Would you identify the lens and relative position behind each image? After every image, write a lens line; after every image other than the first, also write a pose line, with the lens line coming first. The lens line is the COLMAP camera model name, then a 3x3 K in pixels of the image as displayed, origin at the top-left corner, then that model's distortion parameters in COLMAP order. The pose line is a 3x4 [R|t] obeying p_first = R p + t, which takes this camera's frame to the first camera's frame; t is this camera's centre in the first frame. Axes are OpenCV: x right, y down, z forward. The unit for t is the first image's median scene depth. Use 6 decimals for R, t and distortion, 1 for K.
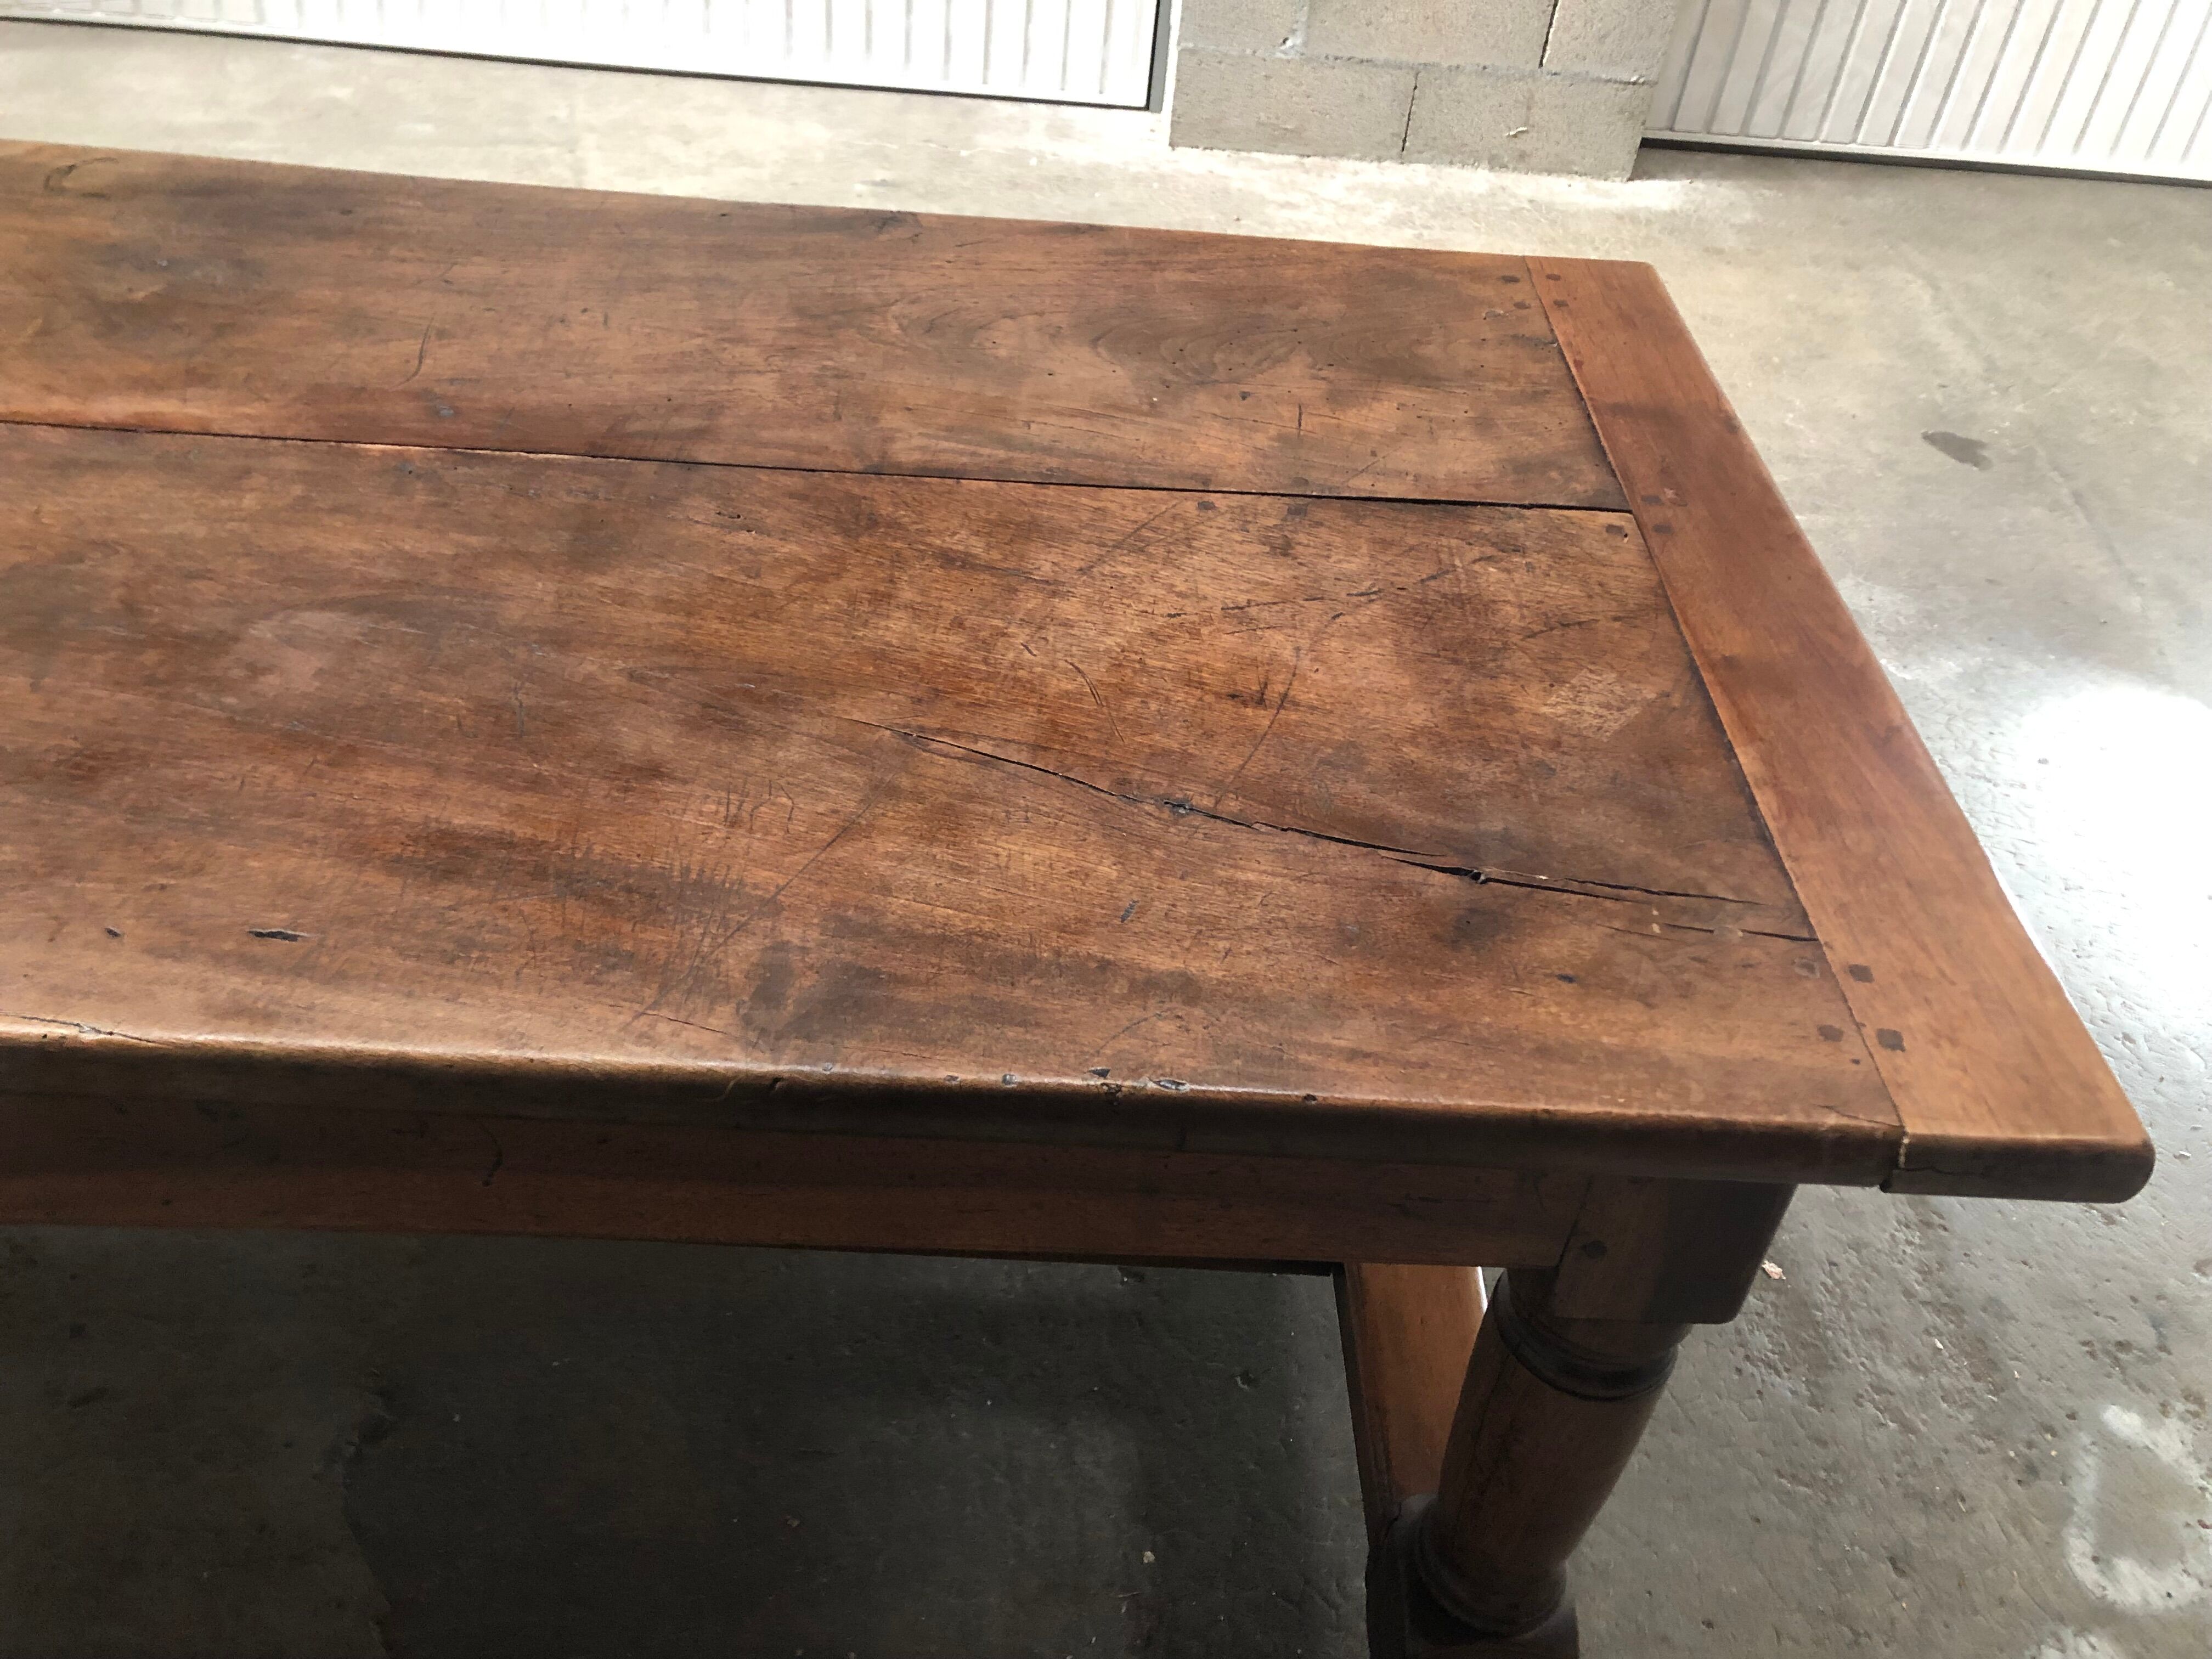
lens RADIAL K [[1794.7, 0, 1067.3], [0, 1794.7, 830.2], [0, 0, 1]] dist [0.042744, -0.033871]
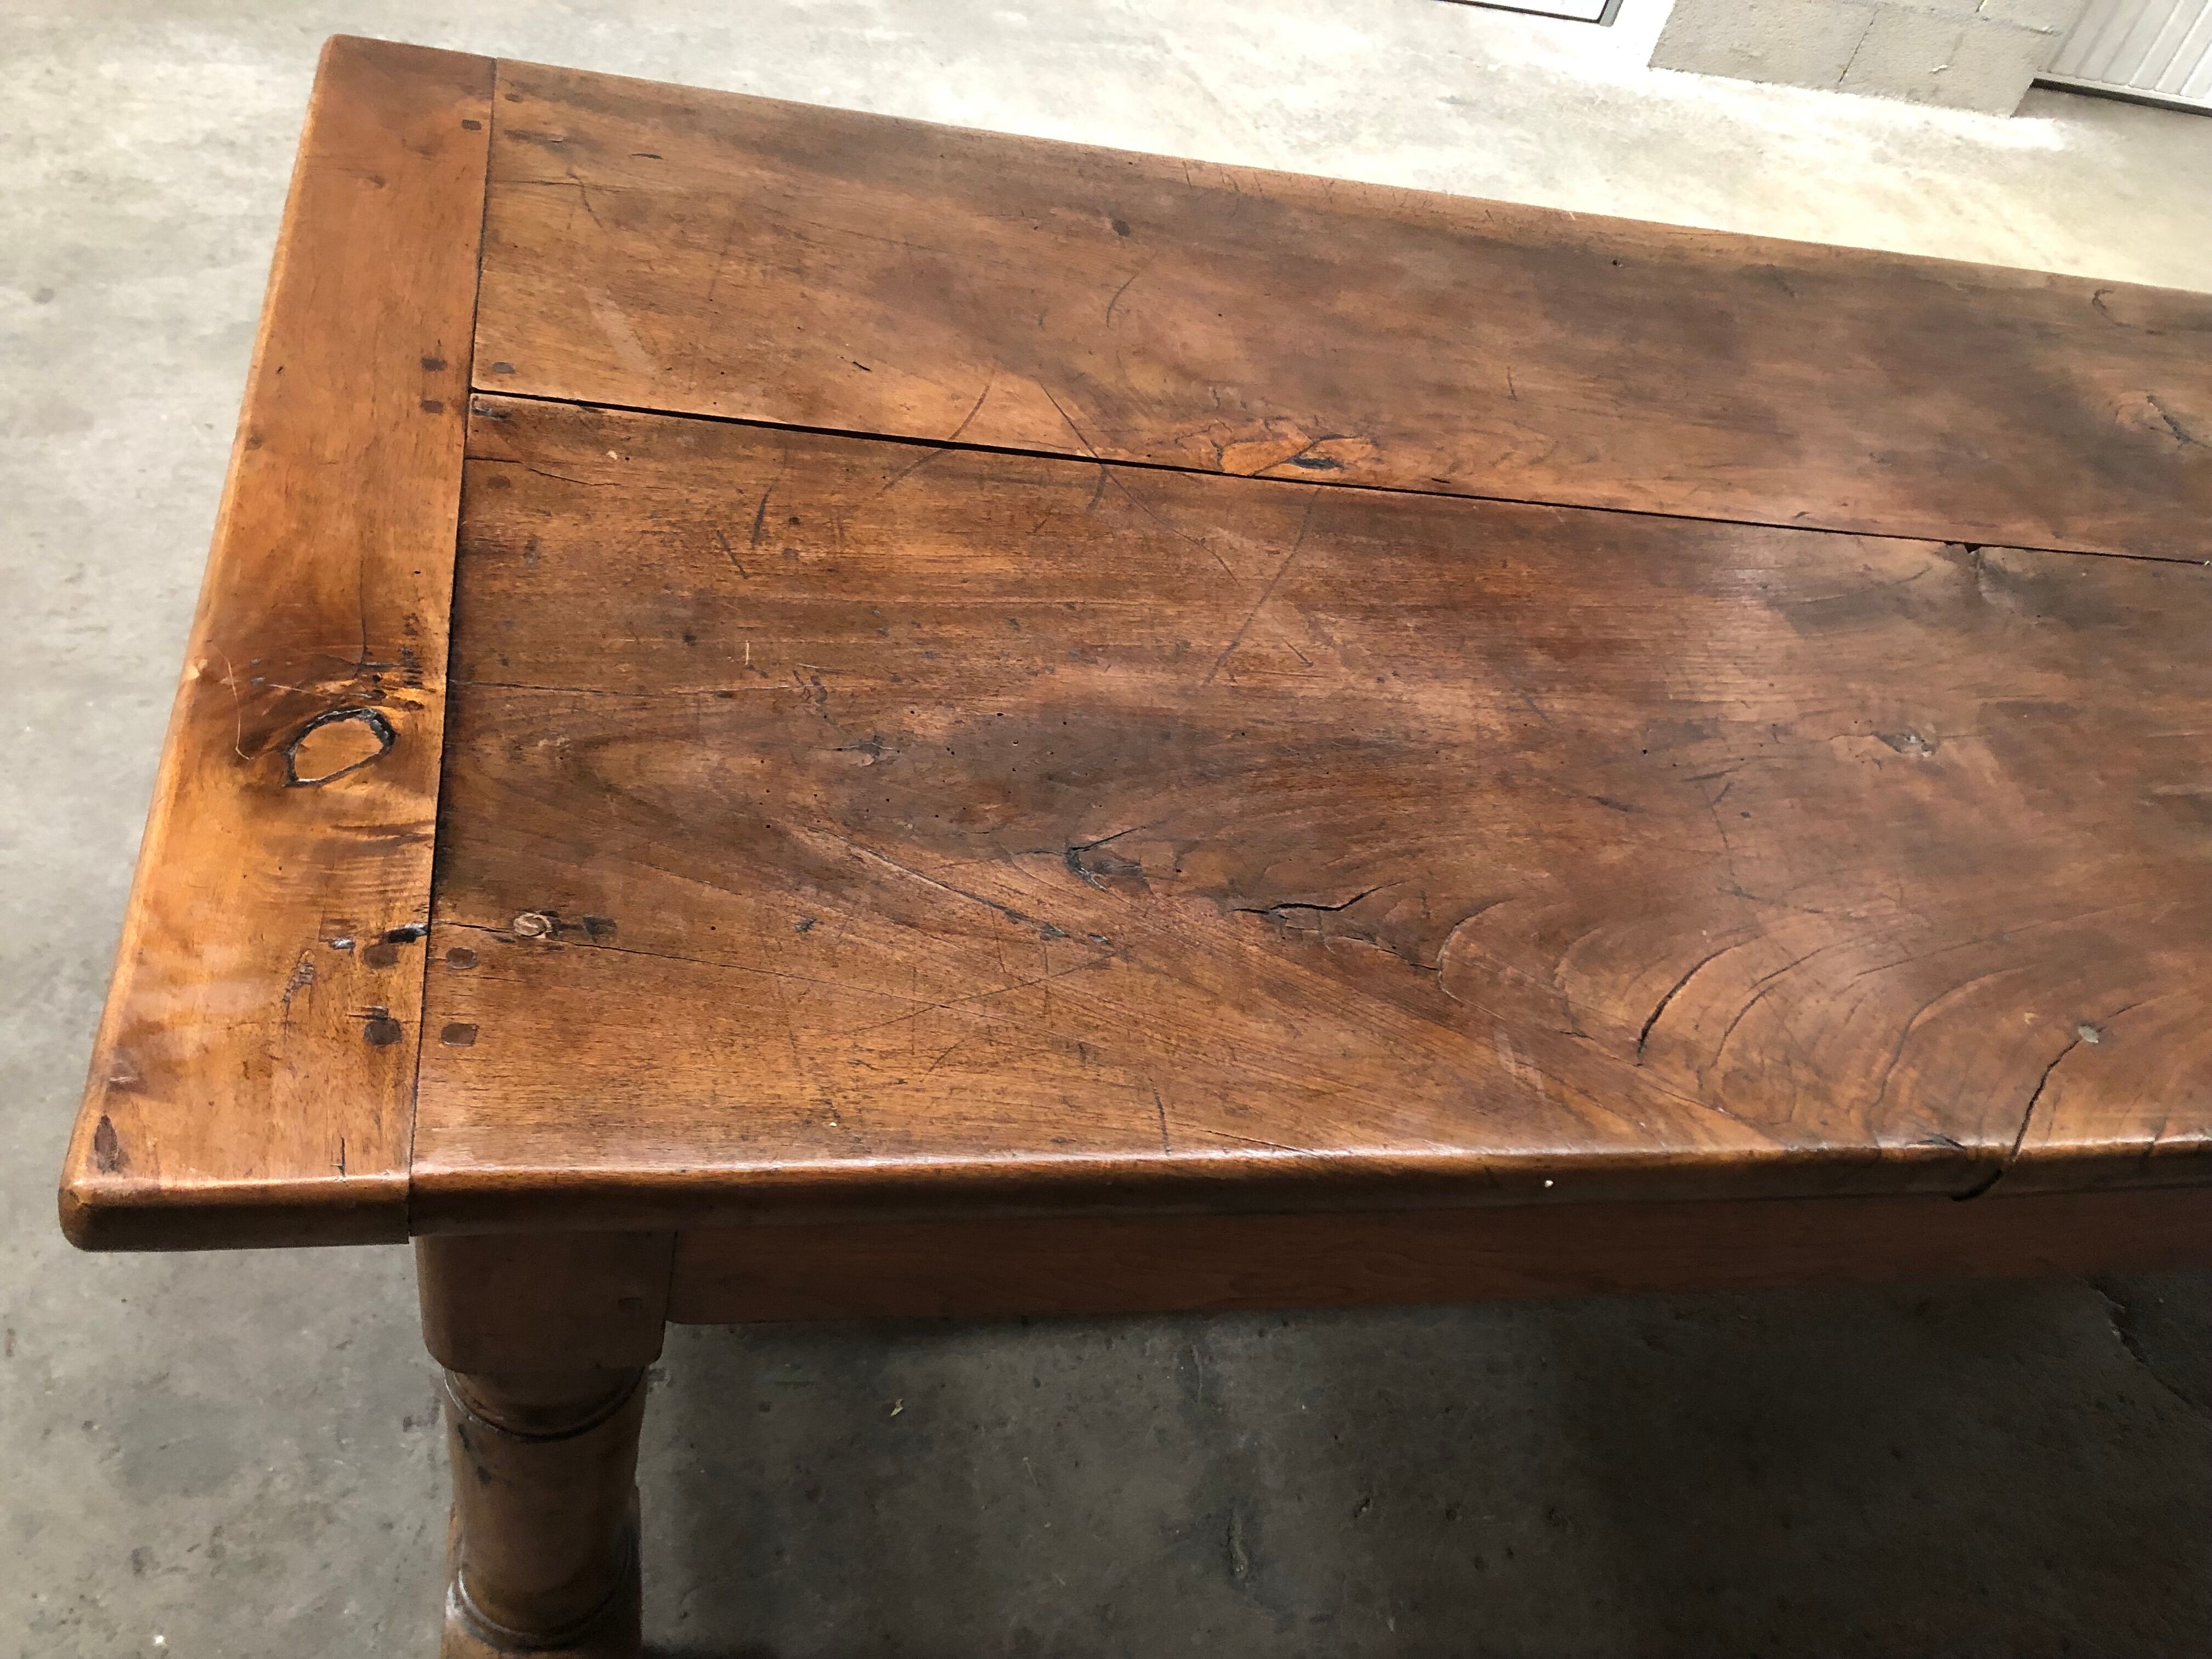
lens RADIAL K [[1794.7, 0, 1095.0], [0, 1794.7, 834.5], [0, 0, 1]] dist [0.042744, -0.033871]
pose [[0.974136, -0.040842, 0.222239, -1.932920], [0.014510, 0.992806, 0.118851, -0.233680], [-0.225494, -0.112552, 0.967721, -0.024399]]
